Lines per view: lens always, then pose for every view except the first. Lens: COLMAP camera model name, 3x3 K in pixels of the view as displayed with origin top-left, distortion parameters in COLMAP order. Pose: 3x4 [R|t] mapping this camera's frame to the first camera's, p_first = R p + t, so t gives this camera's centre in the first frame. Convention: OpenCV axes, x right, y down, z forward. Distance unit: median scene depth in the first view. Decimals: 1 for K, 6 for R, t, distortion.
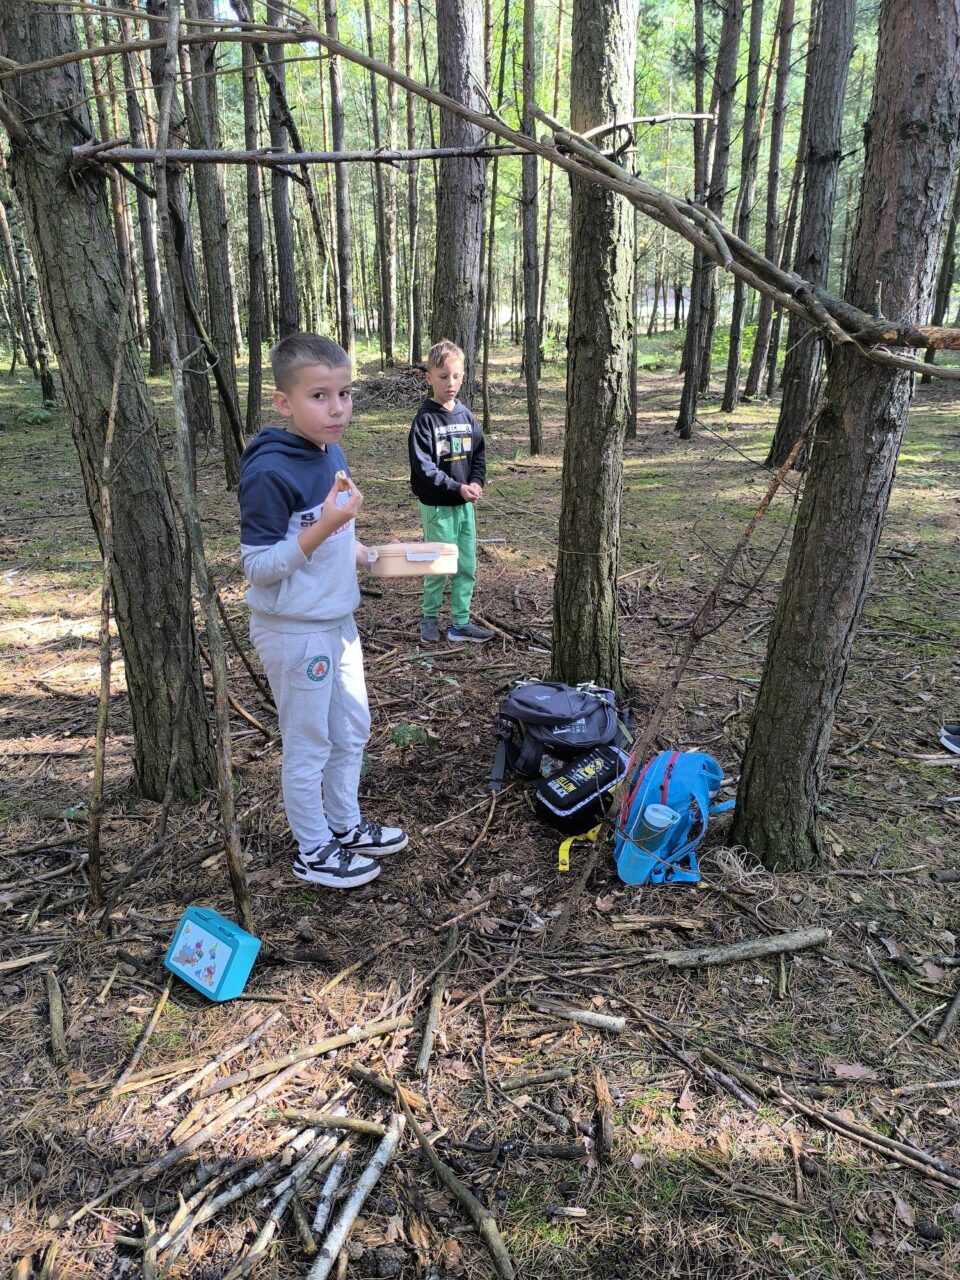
lens RADIAL K [[858.4, 0, 476.3], [0, 858.4, 638.6], [0, 0, 1]] dist [-0.011998, -0.002664]
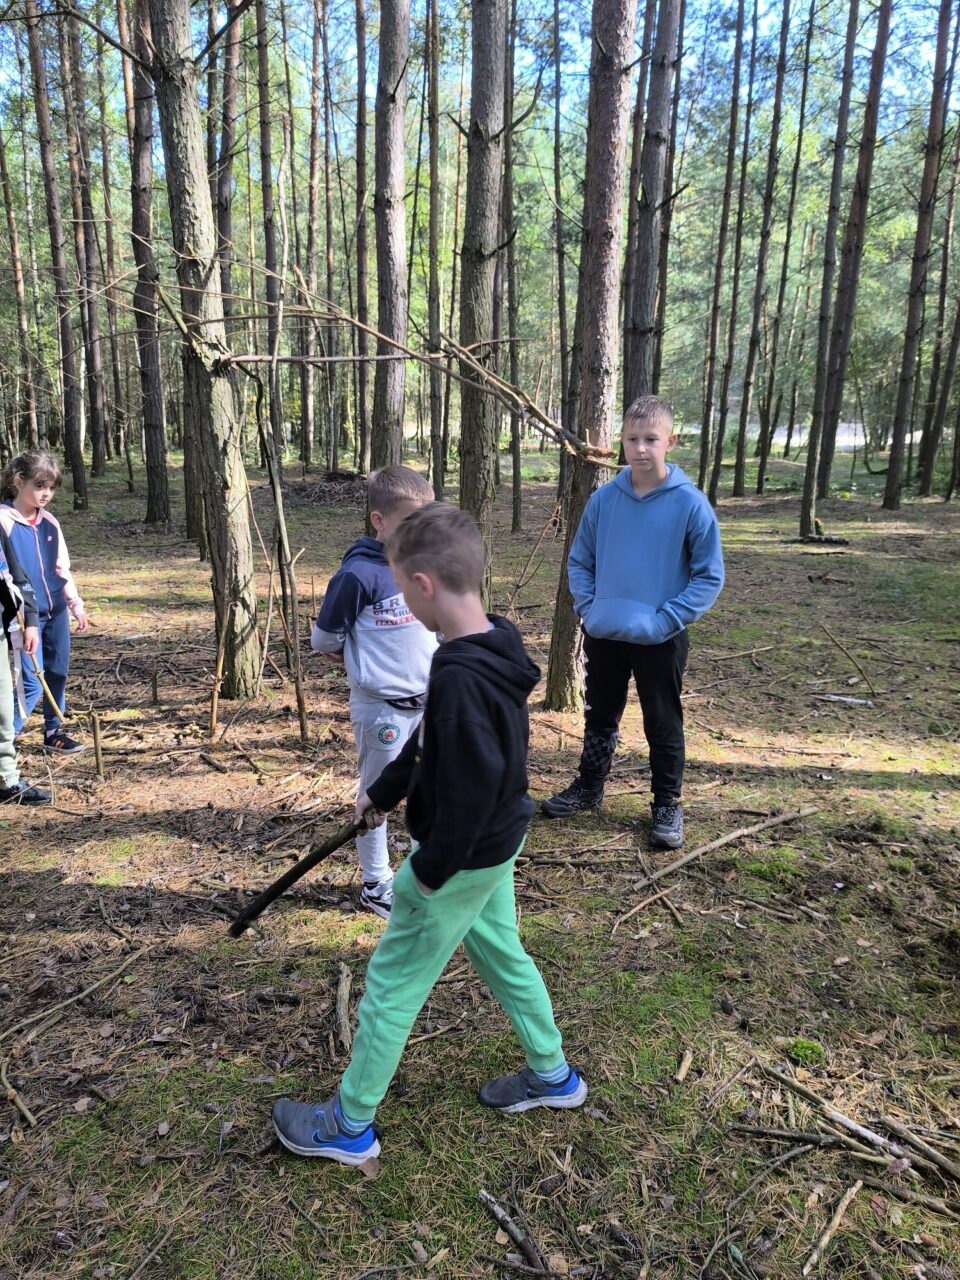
lens RADIAL K [[858.4, 0, 481.4], [0, 858.4, 642.3], [0, 0, 1]] dist [-0.011998, -0.002664]
pose [[0.993294, 0.000304, 0.115619, -0.019941], [0.013306, 0.993052, -0.116923, 0.095466], [-0.114851, 0.117678, 0.986388, -0.269029]]
